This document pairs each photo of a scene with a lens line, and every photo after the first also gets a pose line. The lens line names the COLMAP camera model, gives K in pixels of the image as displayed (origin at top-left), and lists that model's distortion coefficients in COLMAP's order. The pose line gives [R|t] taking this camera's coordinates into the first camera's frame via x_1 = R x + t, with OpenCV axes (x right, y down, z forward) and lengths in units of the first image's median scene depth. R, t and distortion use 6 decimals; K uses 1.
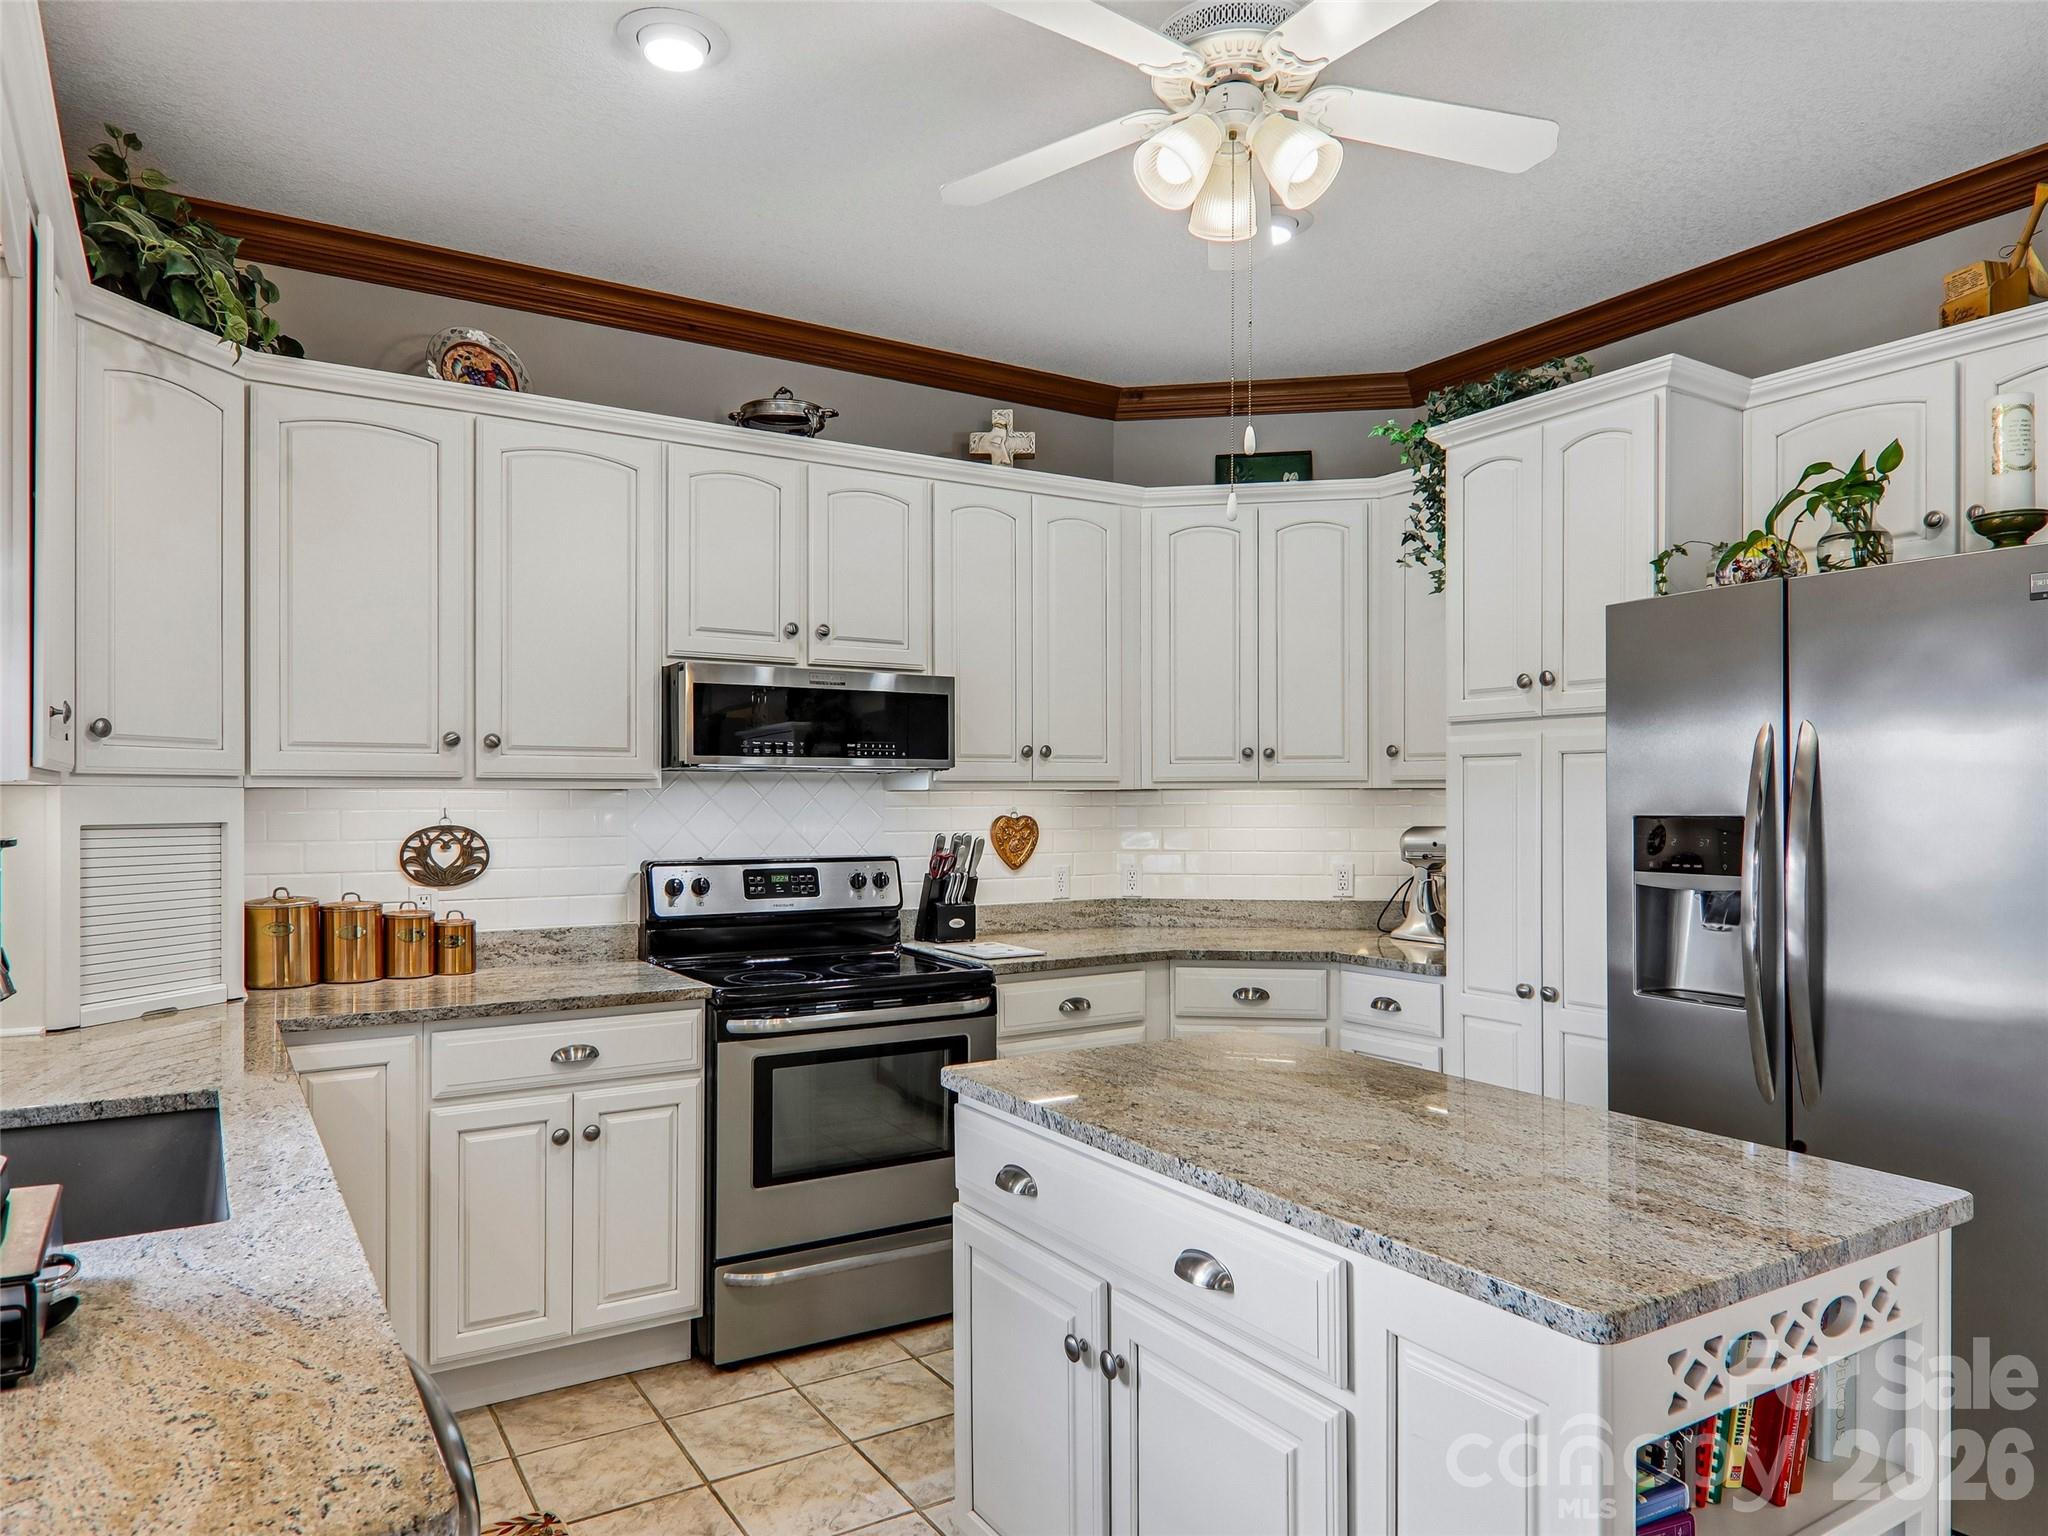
lens RADIAL K [[1307.9, 0, 1032.4], [0, 1307.9, 803.8], [0, 0, 1]] dist [0.021338, -0.022089]
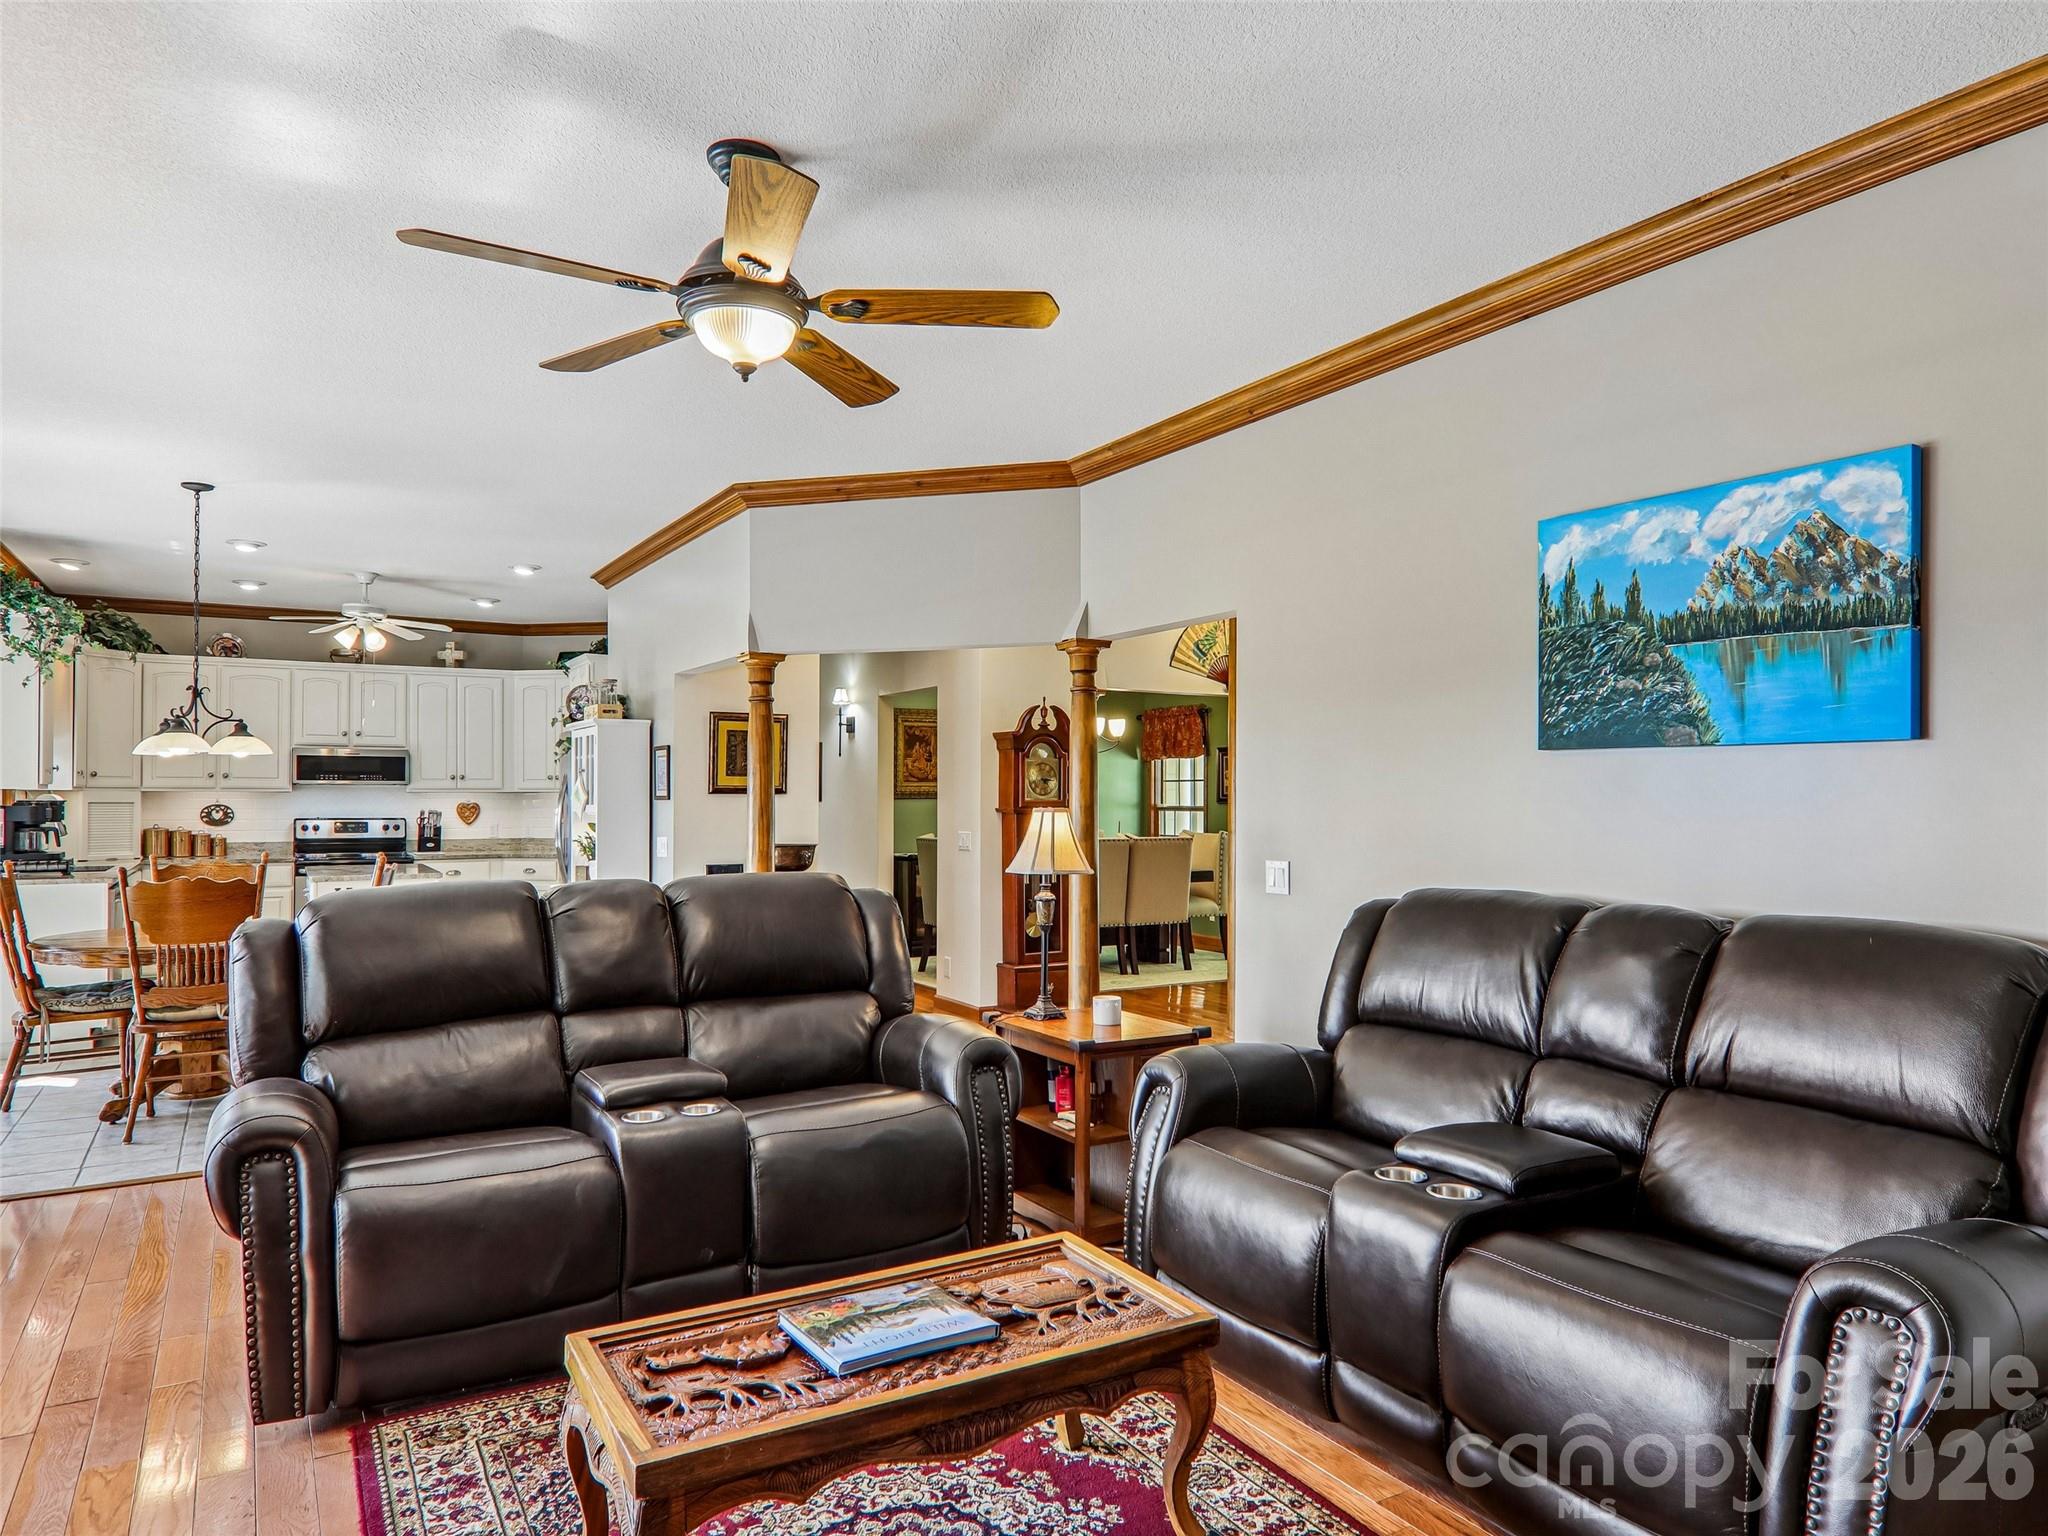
lens RADIAL K [[1307.9, 0, 1015.0], [0, 1307.9, 786.7], [0, 0, 1]] dist [0.021338, -0.022089]
pose [[0.999128, 0.001470, -0.041726, 1.368740], [-0.001986, 0.999922, -0.012328, 0.009252], [0.041705, 0.012400, 0.999053, -1.736475]]
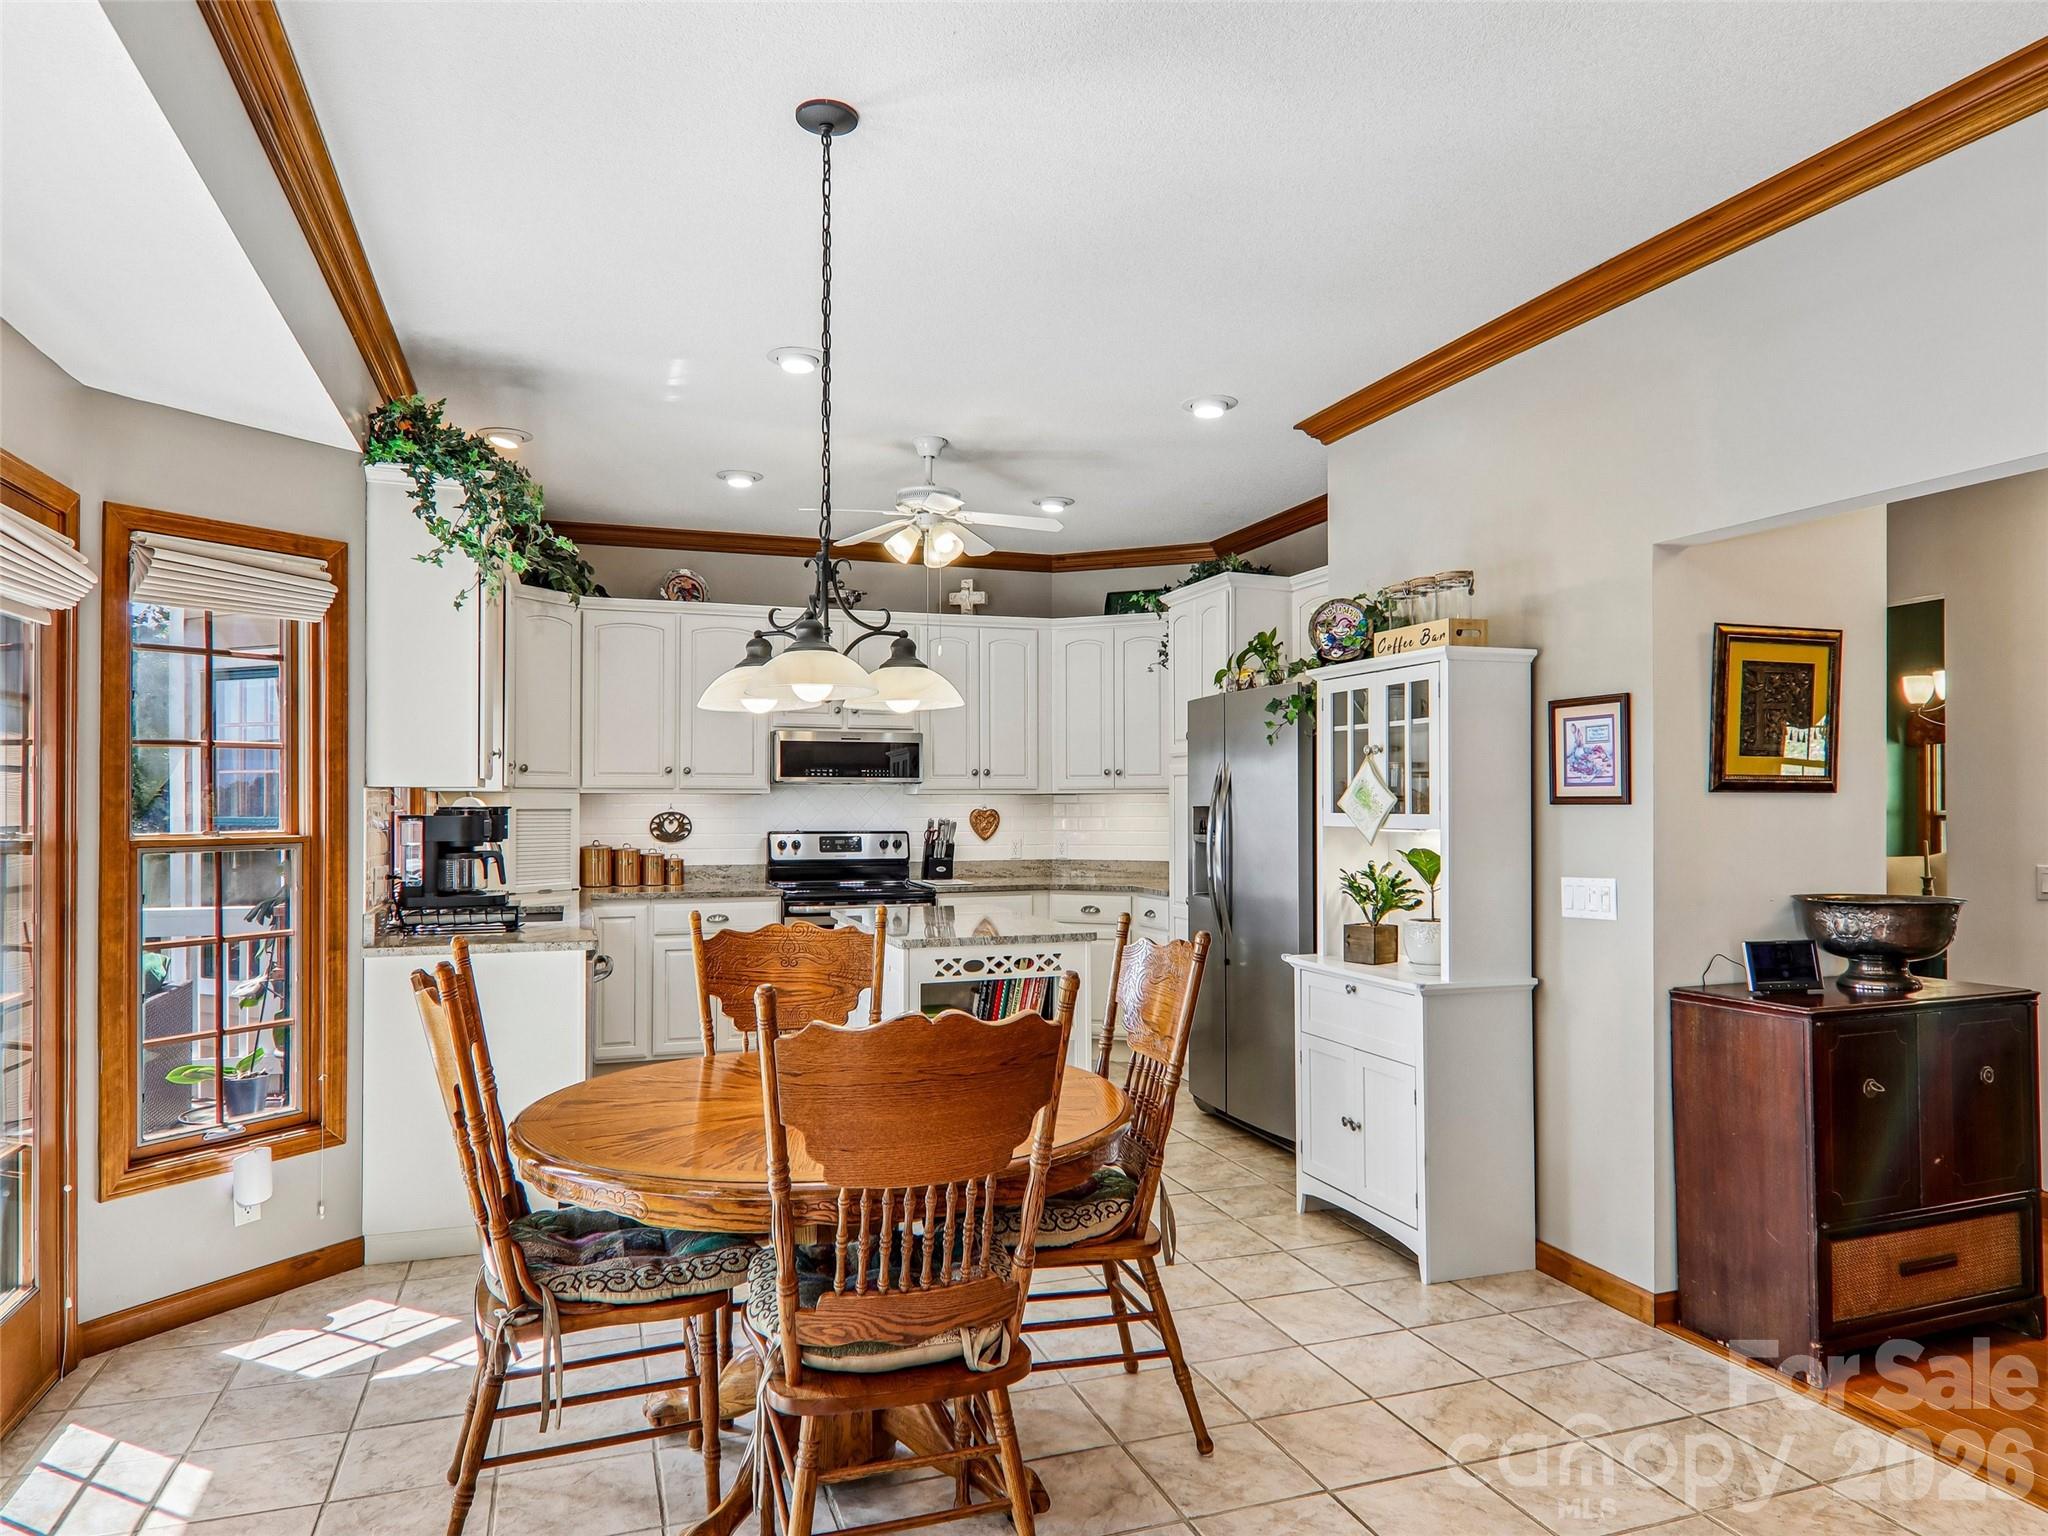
lens RADIAL K [[1307.9, 0, 1019.9], [0, 1307.9, 791.2], [0, 0, 1]] dist [0.021338, -0.022089]
pose [[0.971417, -0.001399, -0.237374, 0.541772], [-0.001538, 0.999925, -0.012189, 0.008097], [0.237373, 0.012205, 0.971342, -0.814108]]
